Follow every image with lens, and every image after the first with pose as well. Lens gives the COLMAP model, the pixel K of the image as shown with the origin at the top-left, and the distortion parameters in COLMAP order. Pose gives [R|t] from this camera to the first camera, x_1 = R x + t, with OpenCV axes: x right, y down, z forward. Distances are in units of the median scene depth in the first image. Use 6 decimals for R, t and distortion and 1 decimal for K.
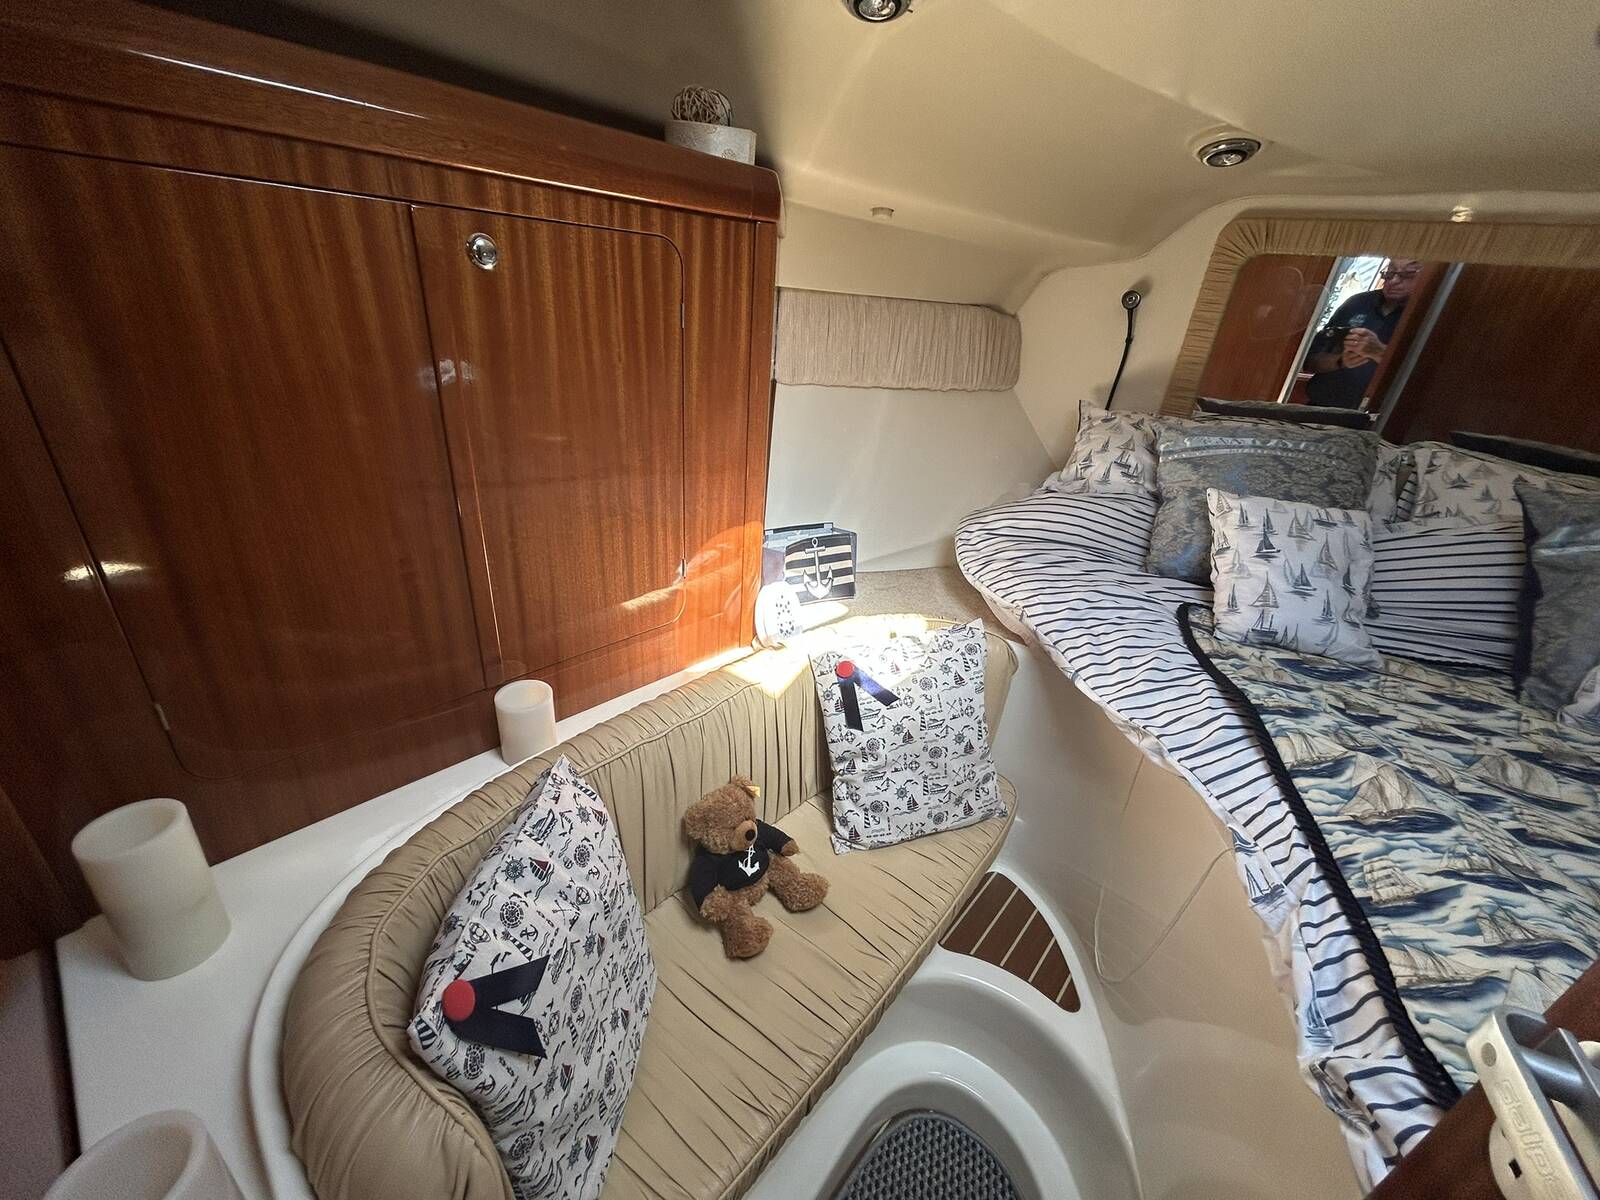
lens RADIAL K [[642.8, 0, 797.5], [0, 642.8, 600.1], [0, 0, 1]] dist [0.000556, -0.000020]
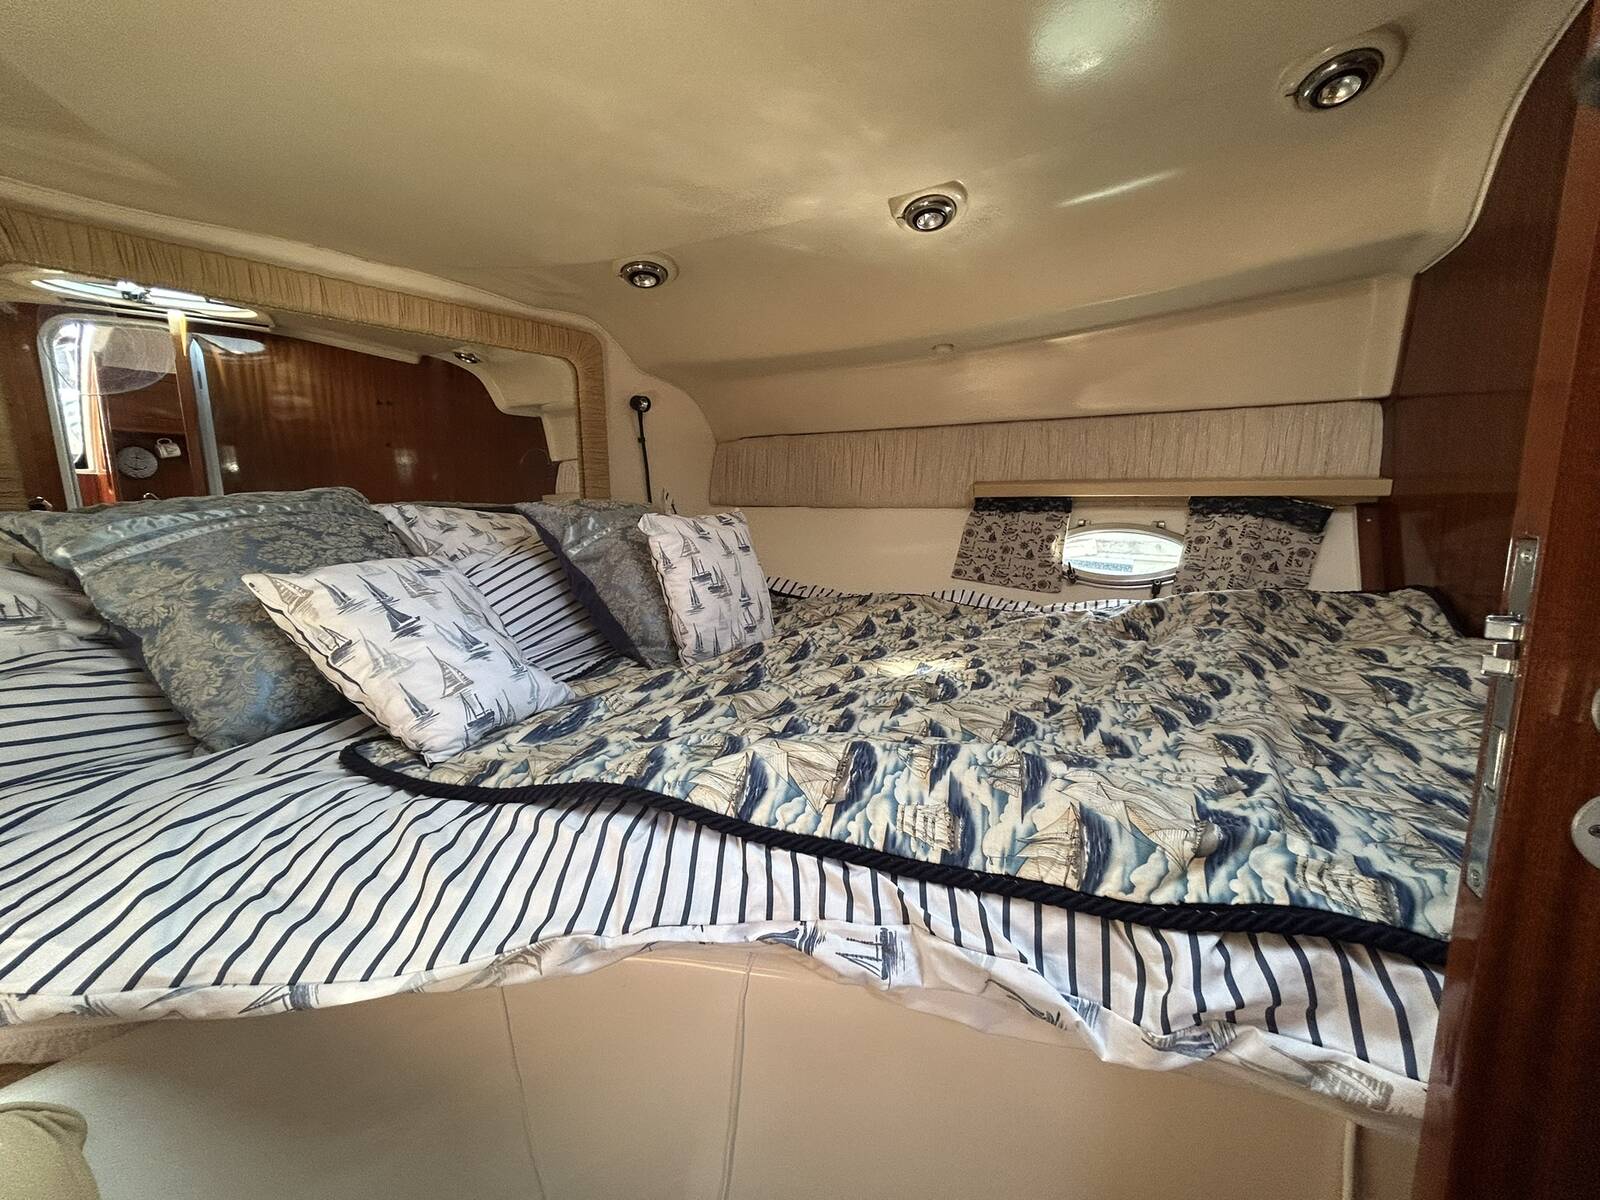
lens RADIAL K [[642.8, 0, 795.1], [0, 642.8, 603.2], [0, 0, 1]] dist [0.000556, -0.000020]
pose [[0.028798, -0.242907, 0.969622, 0.089744], [0.457744, 0.865543, 0.203238, -0.047982], [-0.888617, 0.437986, 0.136116, 0.562048]]
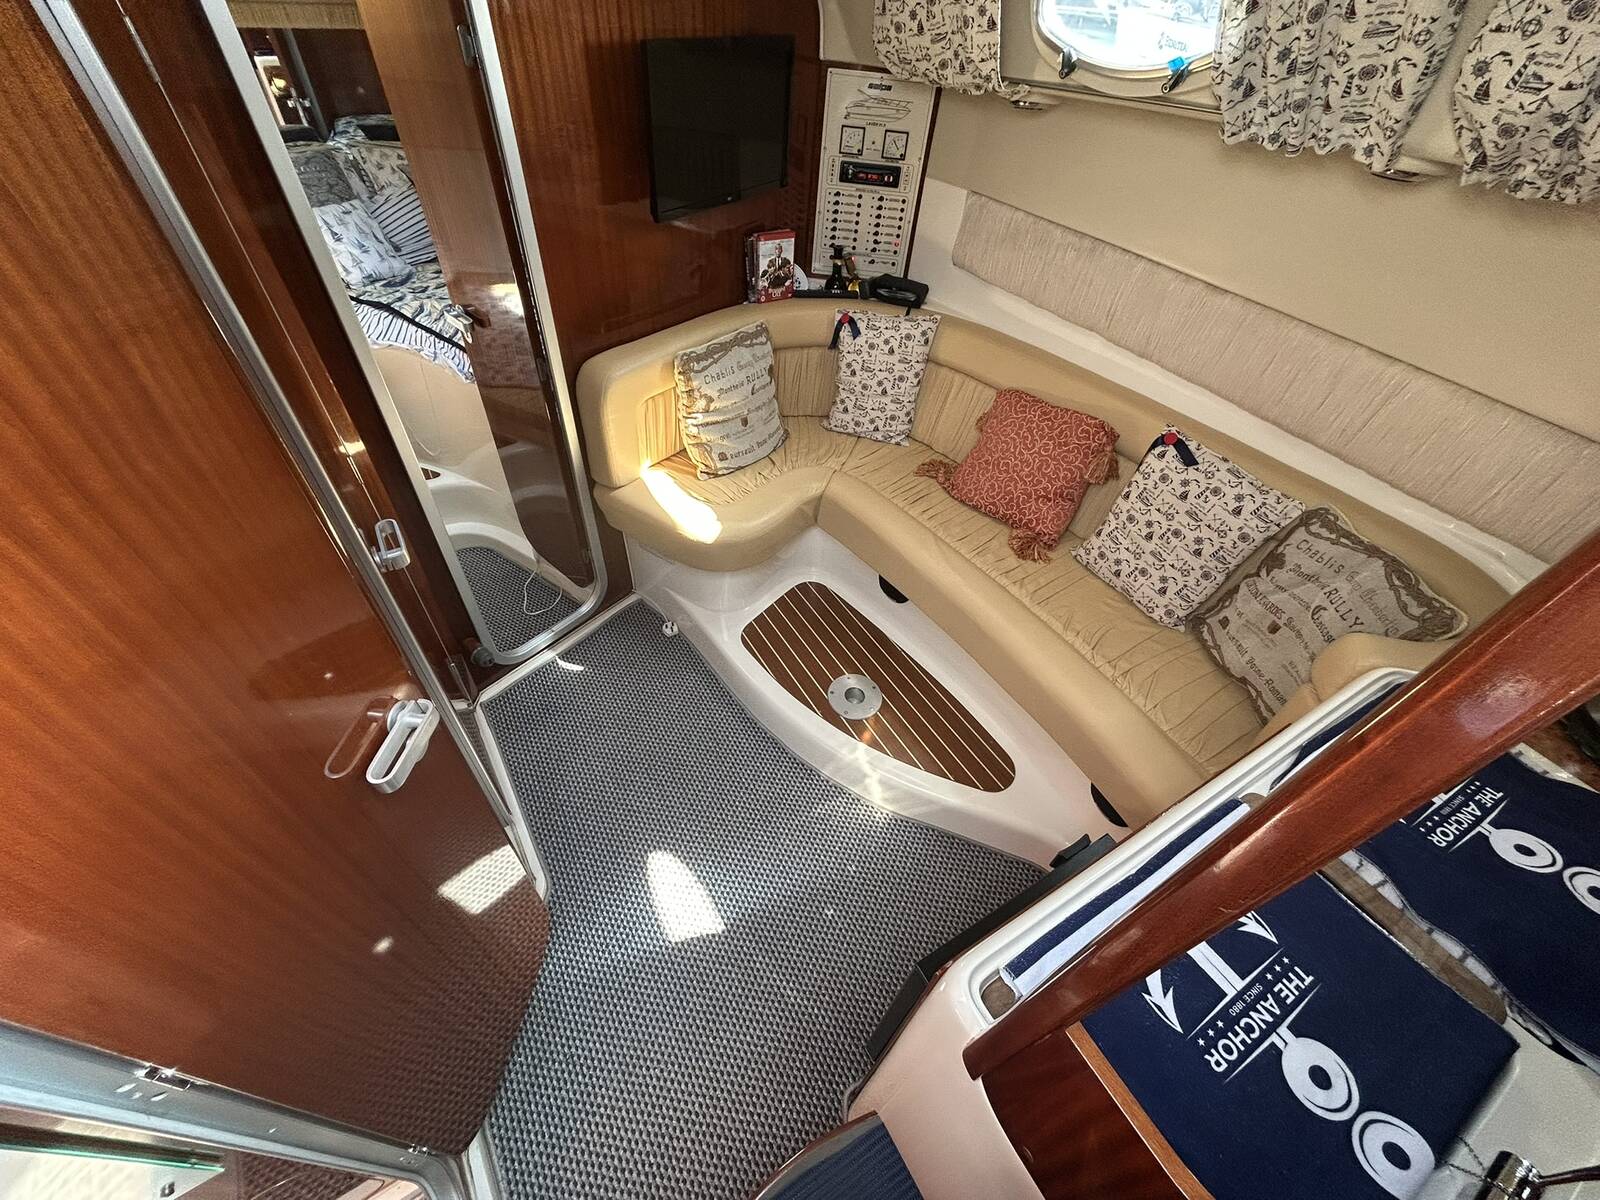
lens RADIAL K [[642.8, 0, 800.4], [0, 642.8, 601.1], [0, 0, 1]] dist [0.000556, -0.000020]
pose [[0.305415, -0.719739, 0.623456, -0.992893], [0.389531, 0.691885, 0.607915, 0.059930], [-0.868900, 0.057189, 0.491672, -1.305281]]
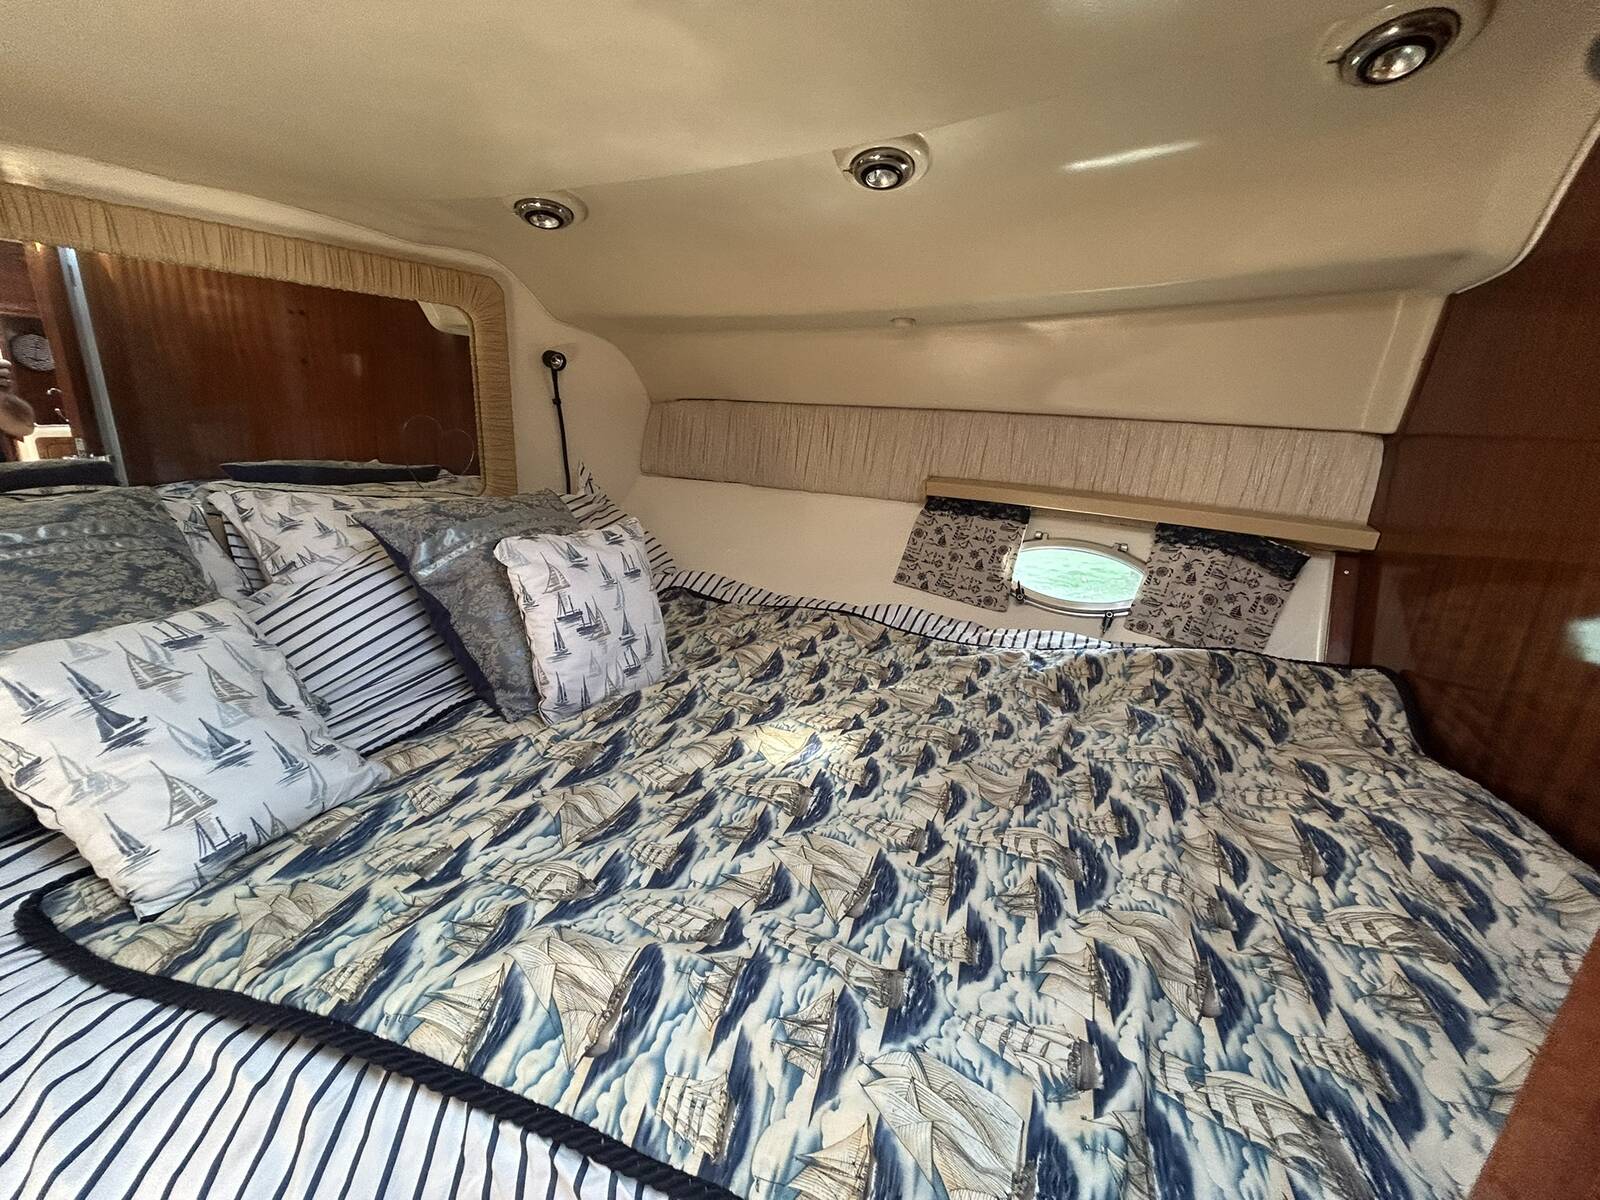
lens RADIAL K [[642.8, 0, 795.1], [0, 642.8, 601.9], [0, 0, 1]] dist [0.000556, -0.000020]
pose [[0.030811, -0.363399, 0.931124, 0.296224], [0.398907, 0.858632, 0.321907, -0.125838], [-0.916473, 0.361514, 0.171418, 0.365095]]
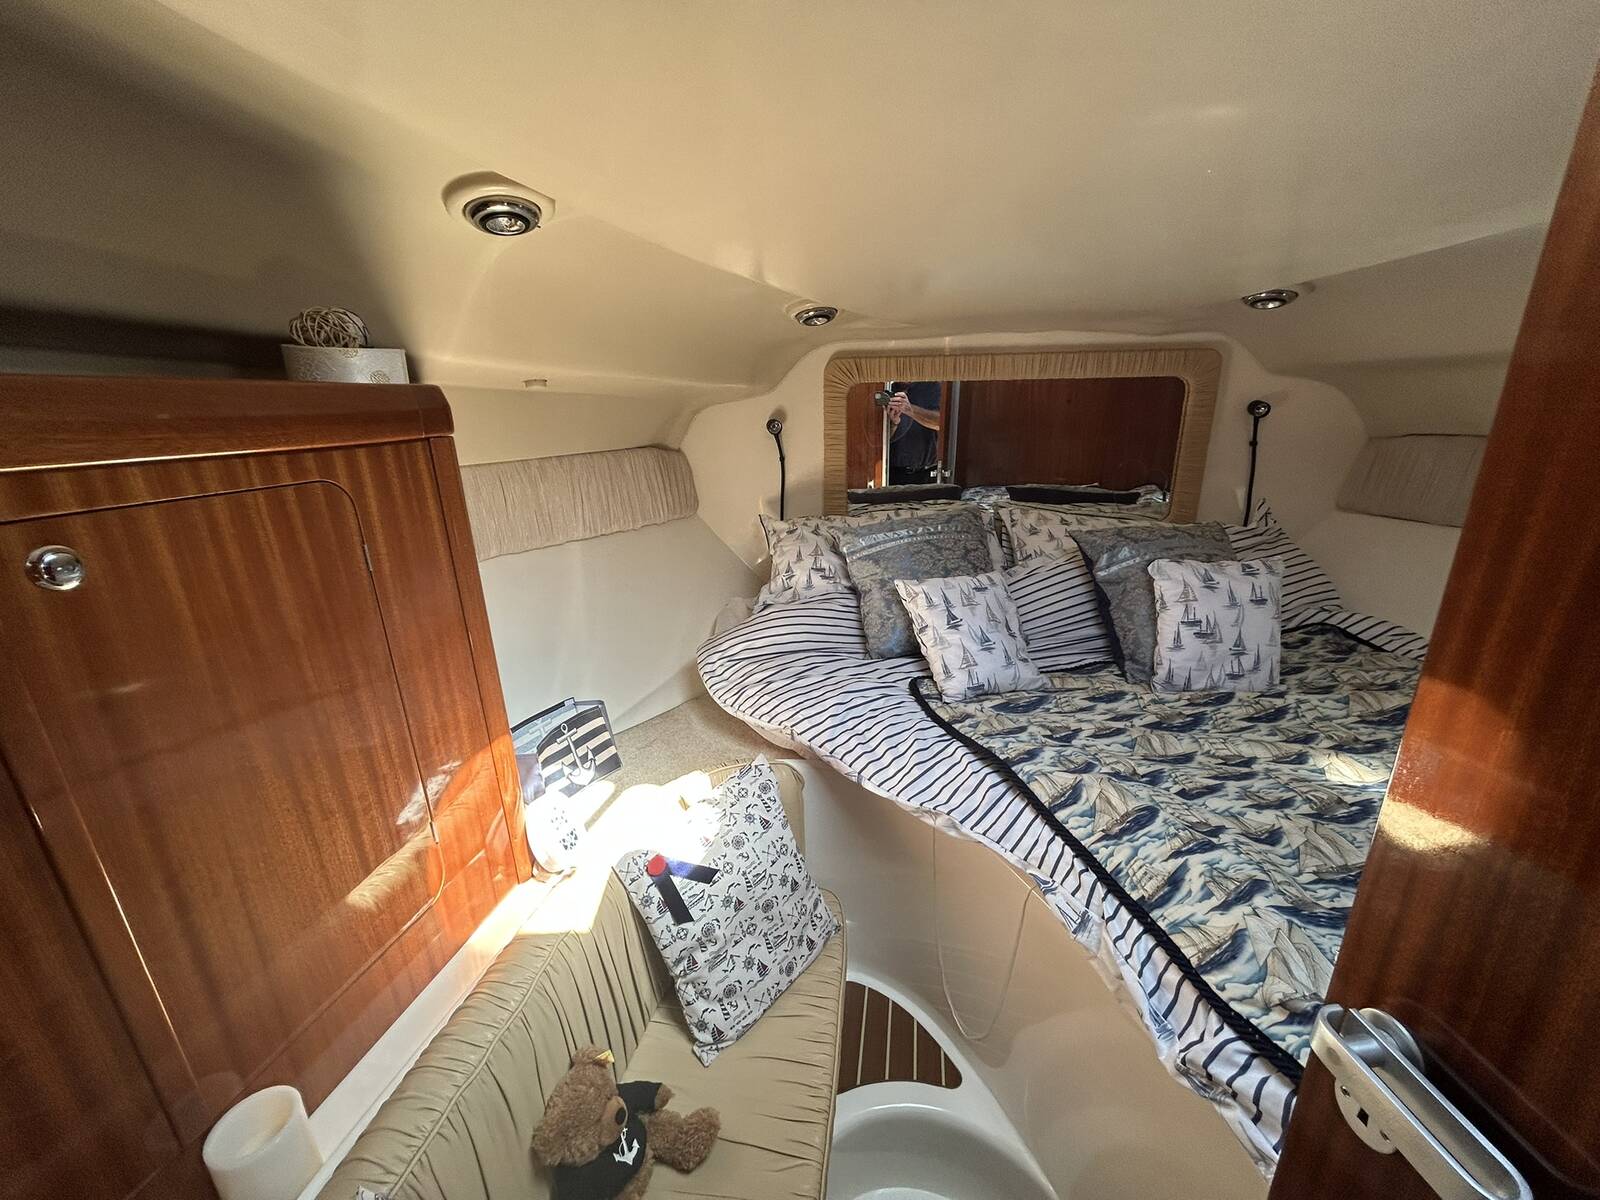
lens RADIAL K [[642.8, 0, 797.0], [0, 642.8, 600.3], [0, 0, 1]] dist [0.000556, -0.000020]
pose [[0.854362, -0.250743, 0.455185, -0.083761], [0.309877, 0.948951, -0.058886, -0.145532], [-0.417183, 0.191361, 0.888448, 0.021737]]
